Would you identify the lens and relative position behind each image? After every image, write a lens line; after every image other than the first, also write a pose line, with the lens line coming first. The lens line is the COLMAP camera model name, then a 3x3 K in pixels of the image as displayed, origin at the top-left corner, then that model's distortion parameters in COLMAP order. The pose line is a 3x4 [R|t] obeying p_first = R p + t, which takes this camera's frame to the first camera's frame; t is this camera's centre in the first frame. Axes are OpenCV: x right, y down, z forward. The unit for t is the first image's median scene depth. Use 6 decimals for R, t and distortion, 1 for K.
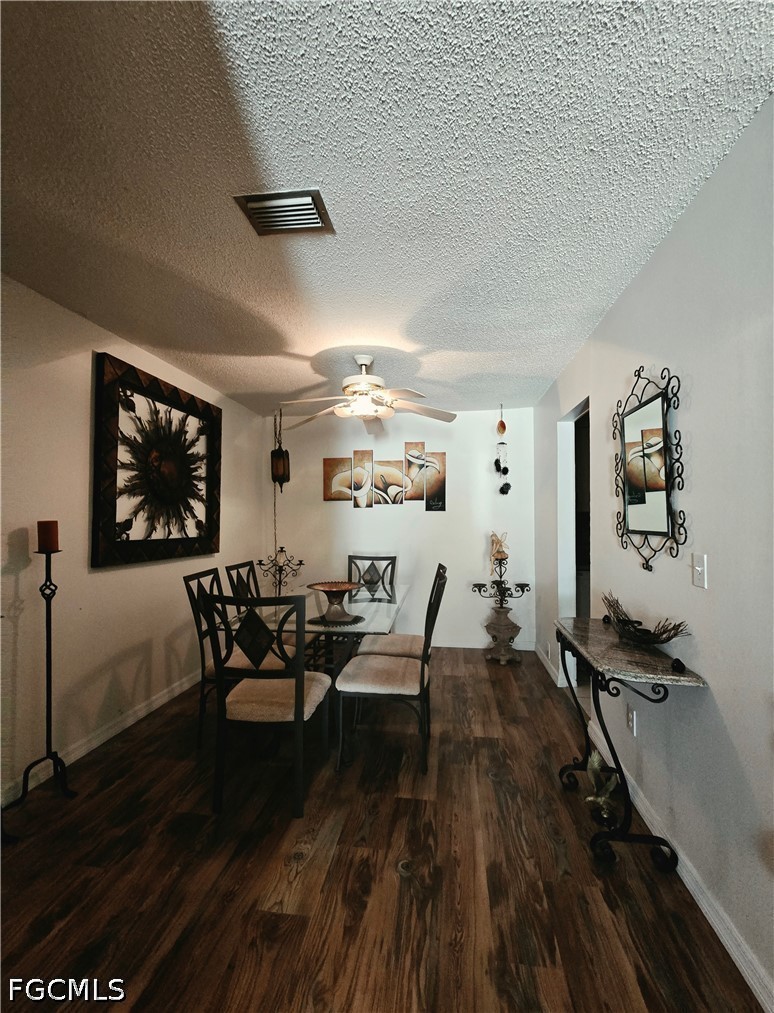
lens RADIAL K [[420.1, 0, 390.8], [0, 420.1, 513.8], [0, 0, 1]] dist [-0.001720, 0.000343]
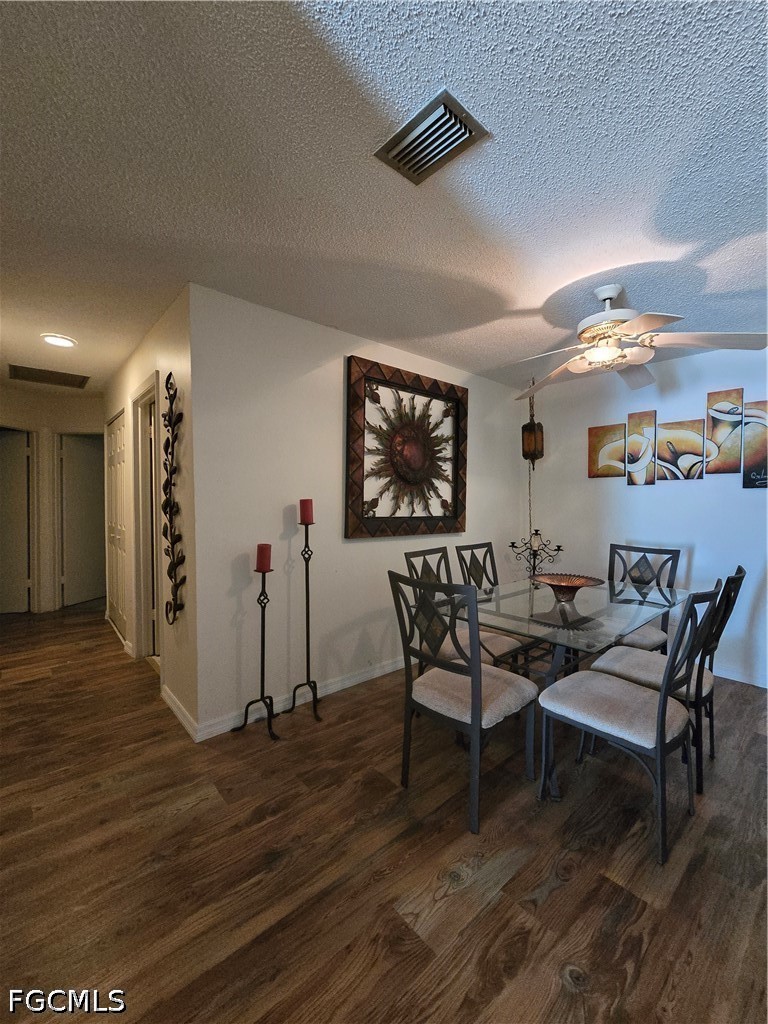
lens RADIAL K [[419.8, 0, 388.6], [0, 419.8, 507.6], [0, 0, 1]] dist [0.001585, -0.001648]
pose [[0.759043, 0.017256, -0.650812, 0.148524], [0.003348, 0.999532, 0.030407, 0.003354], [0.651032, -0.025259, 0.758630, 0.155964]]
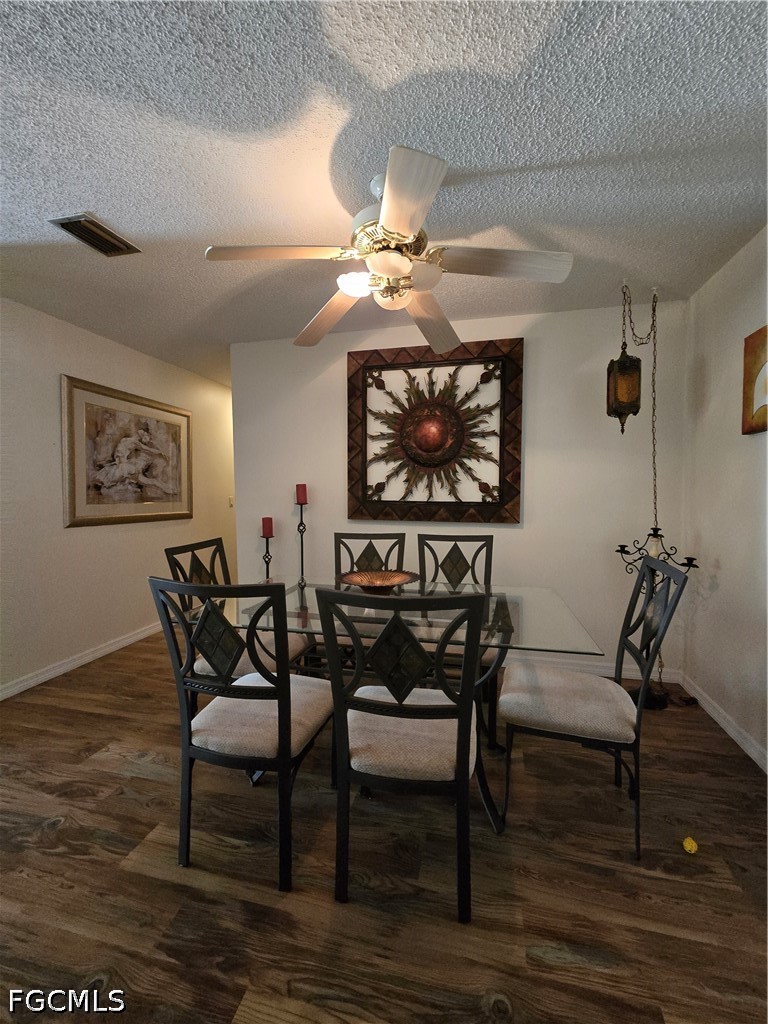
lens RADIAL K [[419.8, 0, 389.2], [0, 419.8, 510.6], [0, 0, 1]] dist [0.001585, -0.001648]
pose [[-0.095215, 0.044226, -0.994474, 0.550456], [0.015967, 0.998952, 0.042896, 0.041784], [0.995329, -0.011795, -0.095821, 1.136460]]
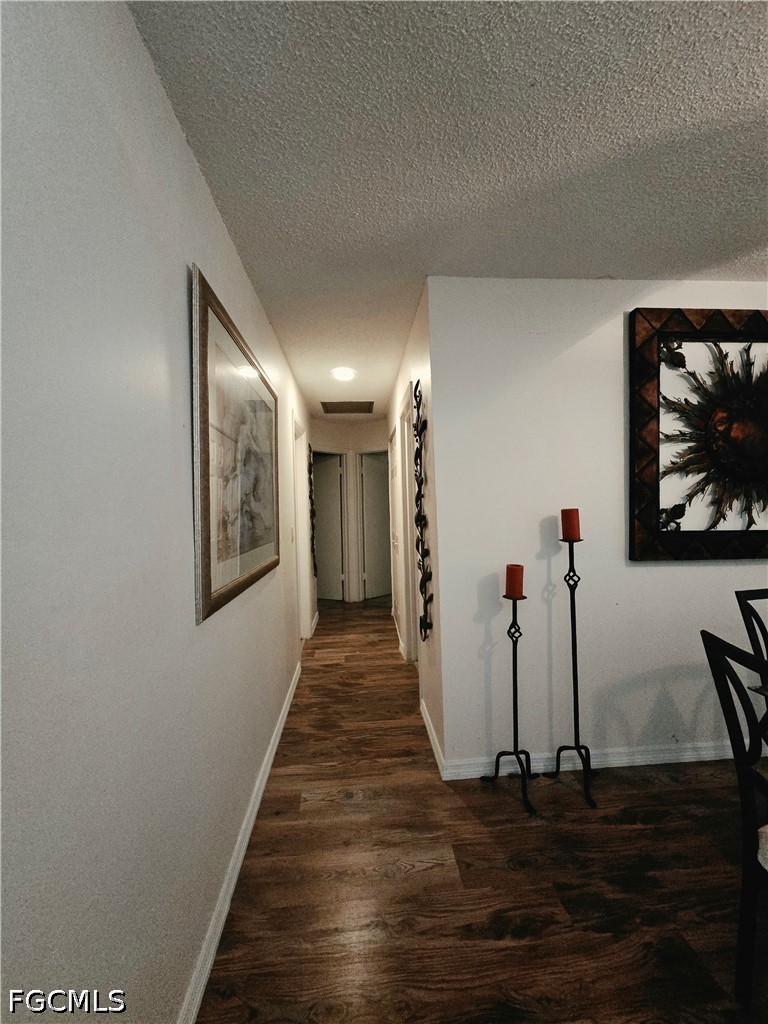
lens RADIAL K [[419.8, 0, 390.7], [0, 419.8, 508.3], [0, 0, 1]] dist [0.001585, -0.001648]
pose [[0.214667, 0.006437, -0.976666, 0.036781], [0.033660, 0.999335, 0.013985, -0.009372], [0.976107, -0.035876, 0.214308, 0.294646]]
